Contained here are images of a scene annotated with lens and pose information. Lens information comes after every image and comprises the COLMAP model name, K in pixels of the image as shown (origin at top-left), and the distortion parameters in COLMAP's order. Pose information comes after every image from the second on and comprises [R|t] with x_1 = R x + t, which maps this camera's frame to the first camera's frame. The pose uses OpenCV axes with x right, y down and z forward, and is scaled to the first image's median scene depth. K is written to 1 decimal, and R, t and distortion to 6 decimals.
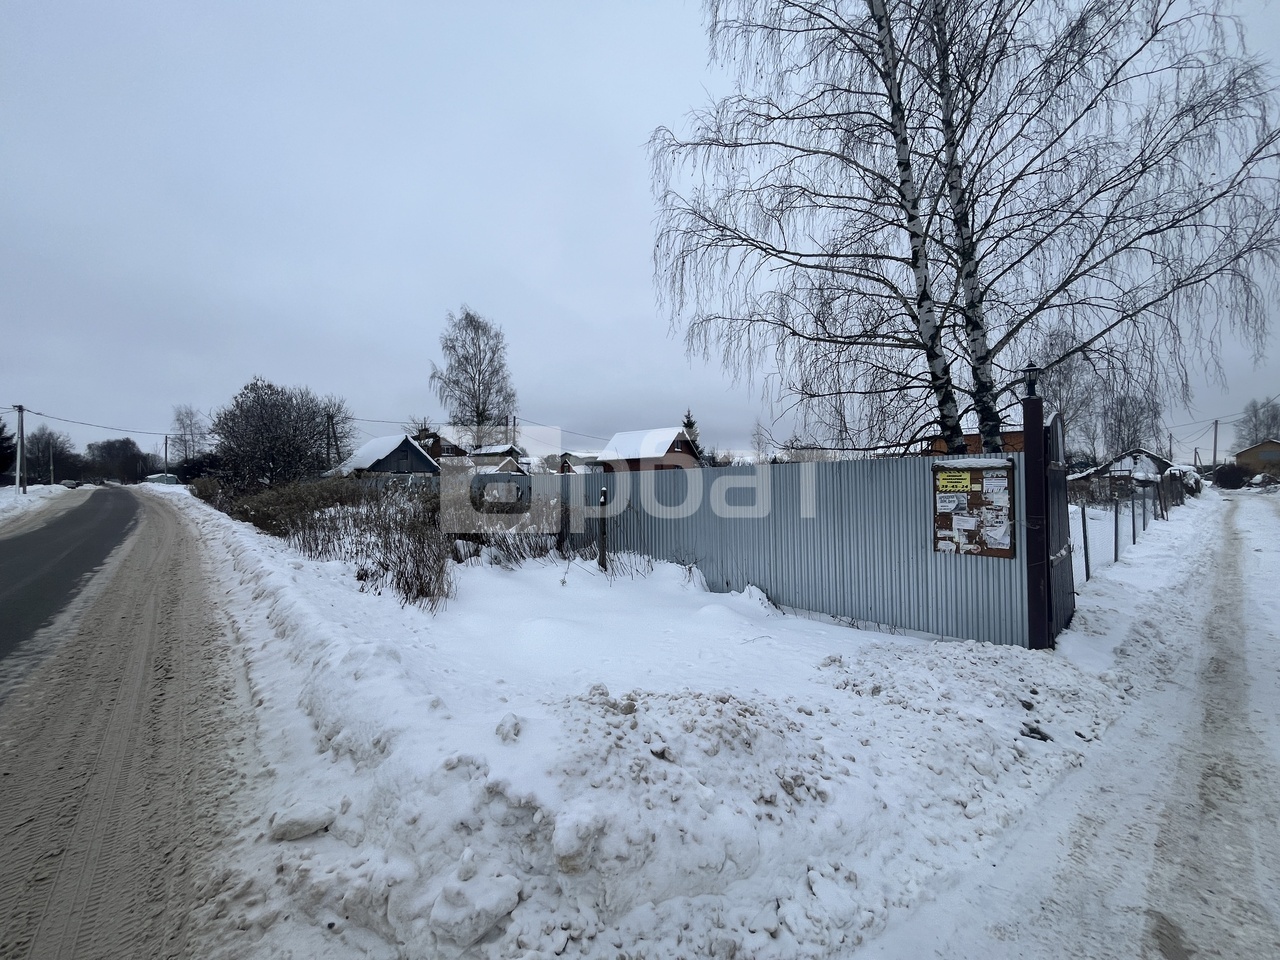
lens RADIAL K [[515.5, 0, 640.0], [0, 515.5, 480.0], [0, 0, 1]] dist [-0.001745, -0.000398]
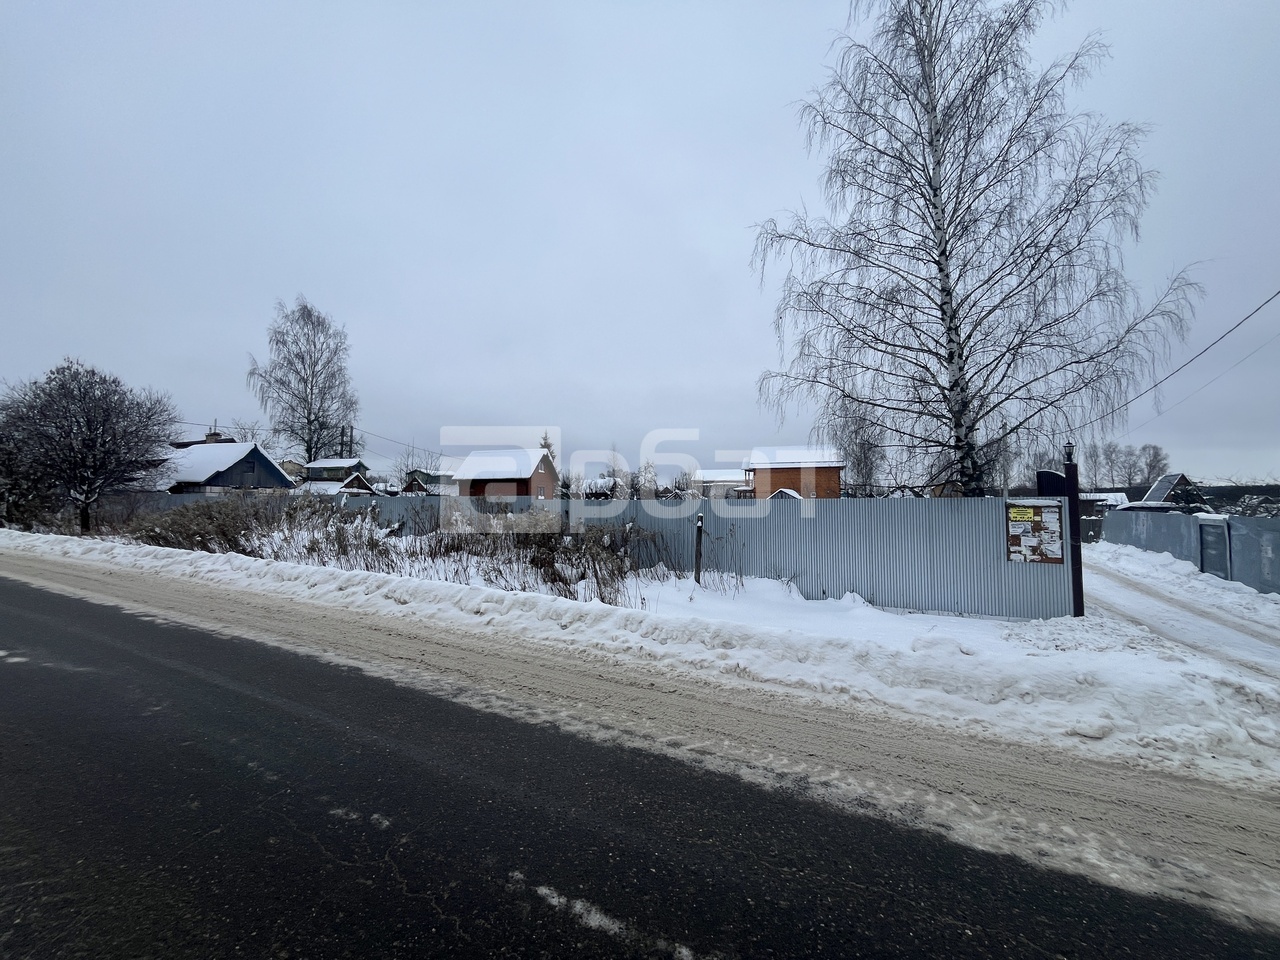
lens RADIAL K [[515.5, 0, 640.0], [0, 515.5, 480.0], [0, 0, 1]] dist [-0.001745, -0.000398]
pose [[0.932230, 0.032402, 0.360414, -0.770514], [-0.017669, 0.998871, -0.044099, -0.008771], [-0.361436, 0.034742, 0.931749, -0.011291]]
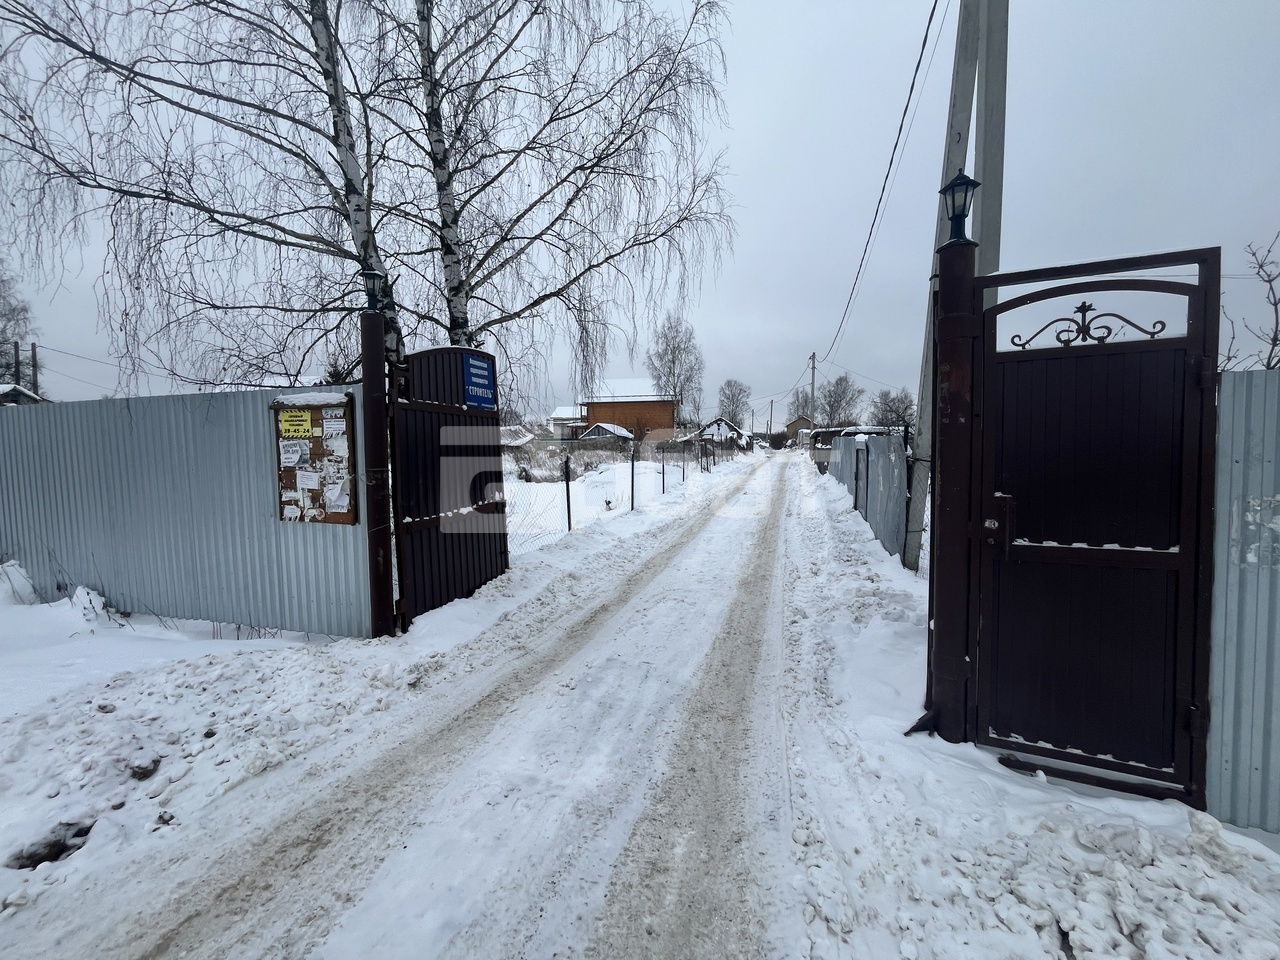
lens RADIAL K [[515.5, 0, 640.0], [0, 515.5, 480.0], [0, 0, 1]] dist [-0.001745, -0.000398]
pose [[0.843332, -0.032914, 0.536384, 0.485584], [-0.005164, 0.997580, 0.069334, 0.022414], [-0.537368, -0.061242, 0.841121, 0.094876]]
